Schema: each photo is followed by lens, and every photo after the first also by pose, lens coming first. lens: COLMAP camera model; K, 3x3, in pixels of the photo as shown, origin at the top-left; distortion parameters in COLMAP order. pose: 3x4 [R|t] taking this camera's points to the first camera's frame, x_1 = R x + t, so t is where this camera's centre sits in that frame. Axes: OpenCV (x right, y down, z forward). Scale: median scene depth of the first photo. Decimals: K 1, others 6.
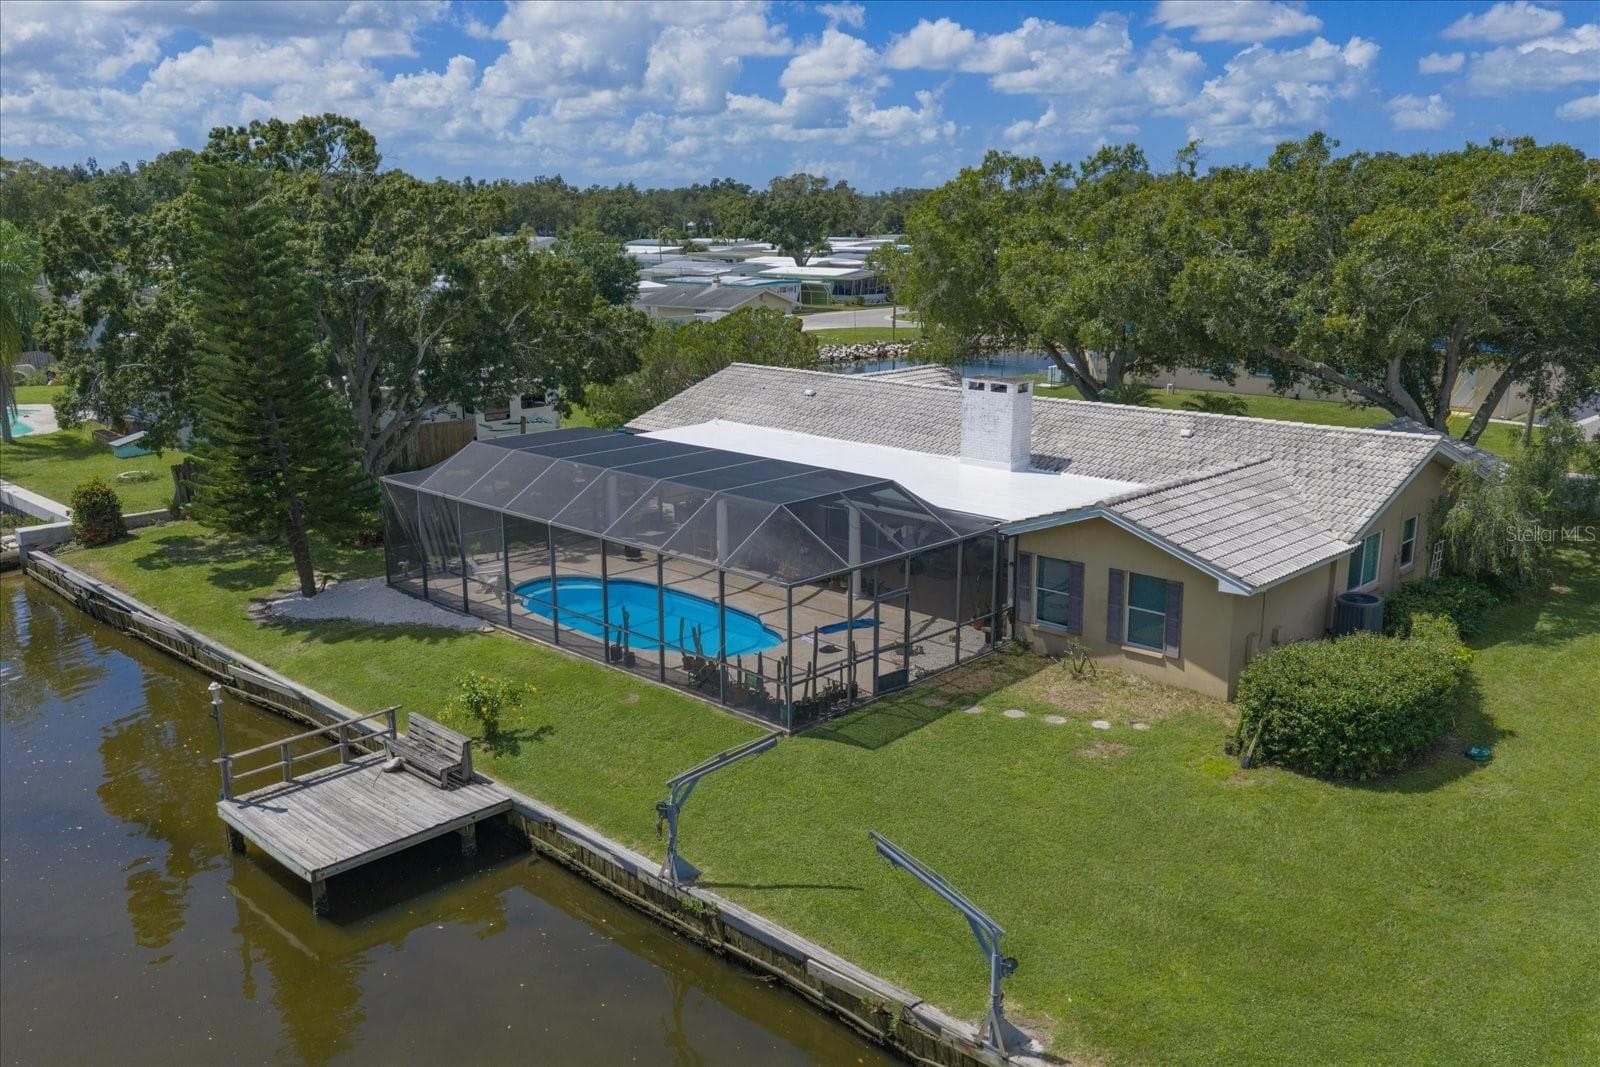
lens RADIAL K [[1336.3, 0, 799.1], [0, 1336.3, 534.5], [0, 0, 1]] dist [0.010681, -0.008089]
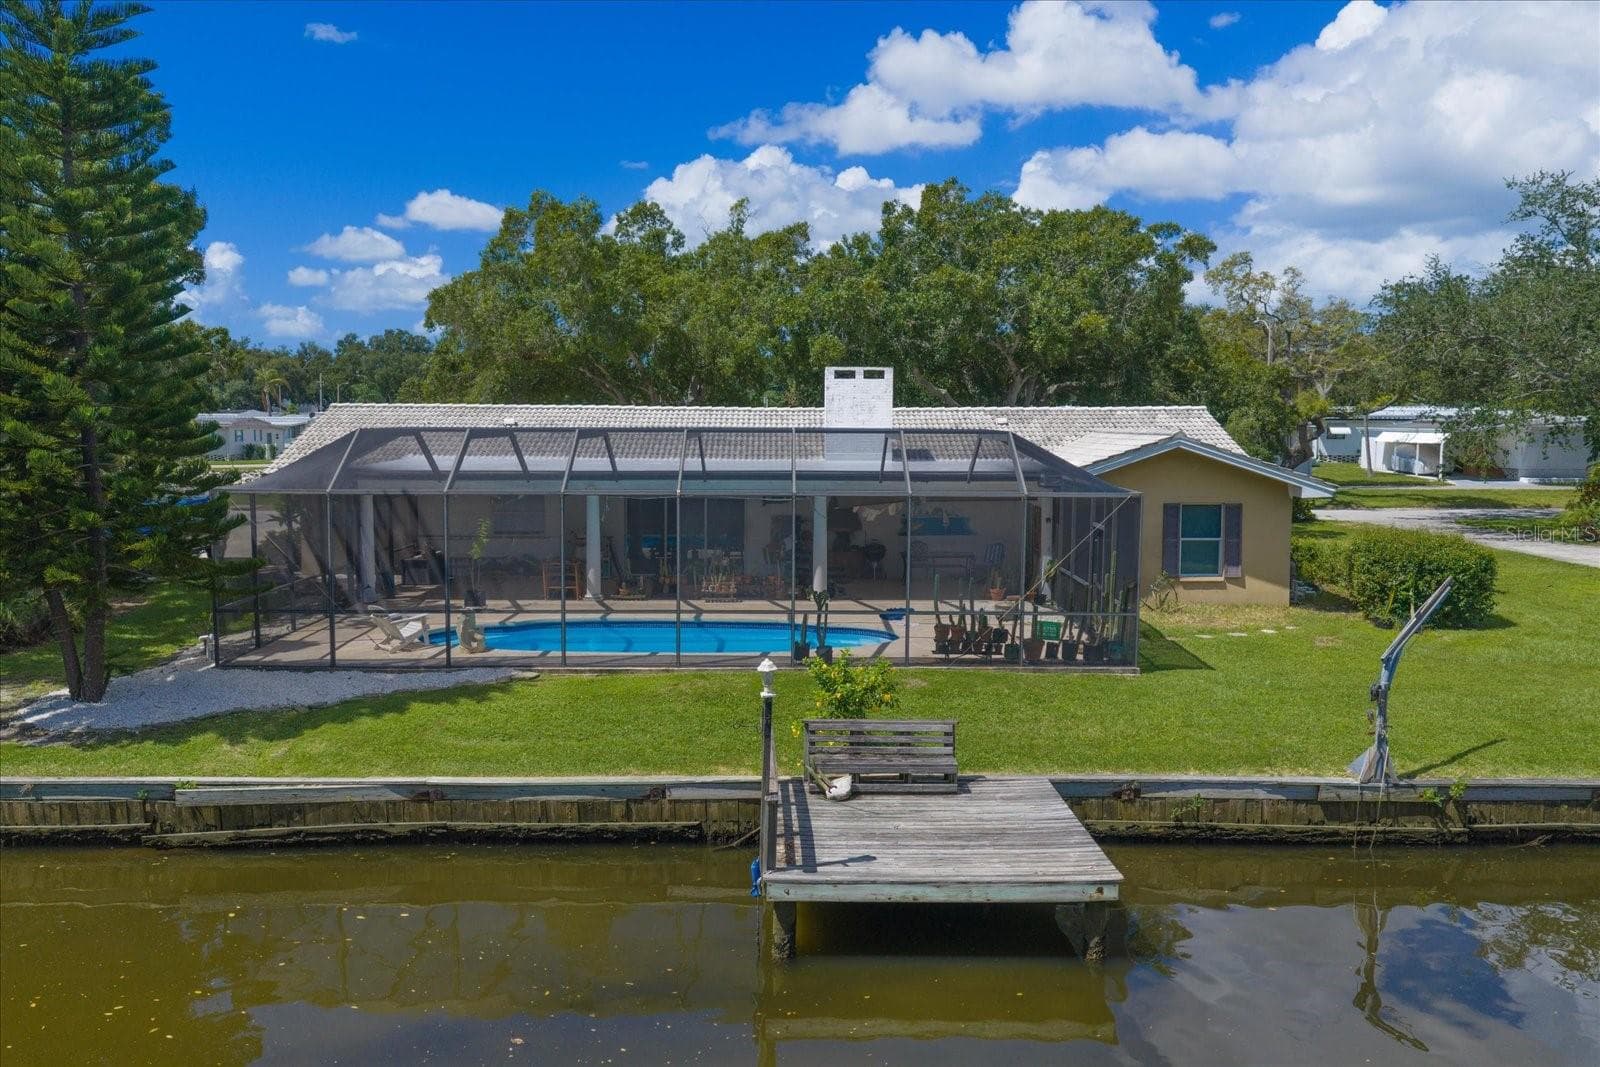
lens RADIAL K [[1336.3, 0, 800.7], [0, 1336.3, 535.0], [0, 0, 1]] dist [0.010681, -0.008089]
pose [[0.707815, -0.055573, 0.704209, -0.709842], [0.157517, 0.984217, -0.080653, 0.090293], [-0.688612, 0.168012, 0.705397, 0.483837]]
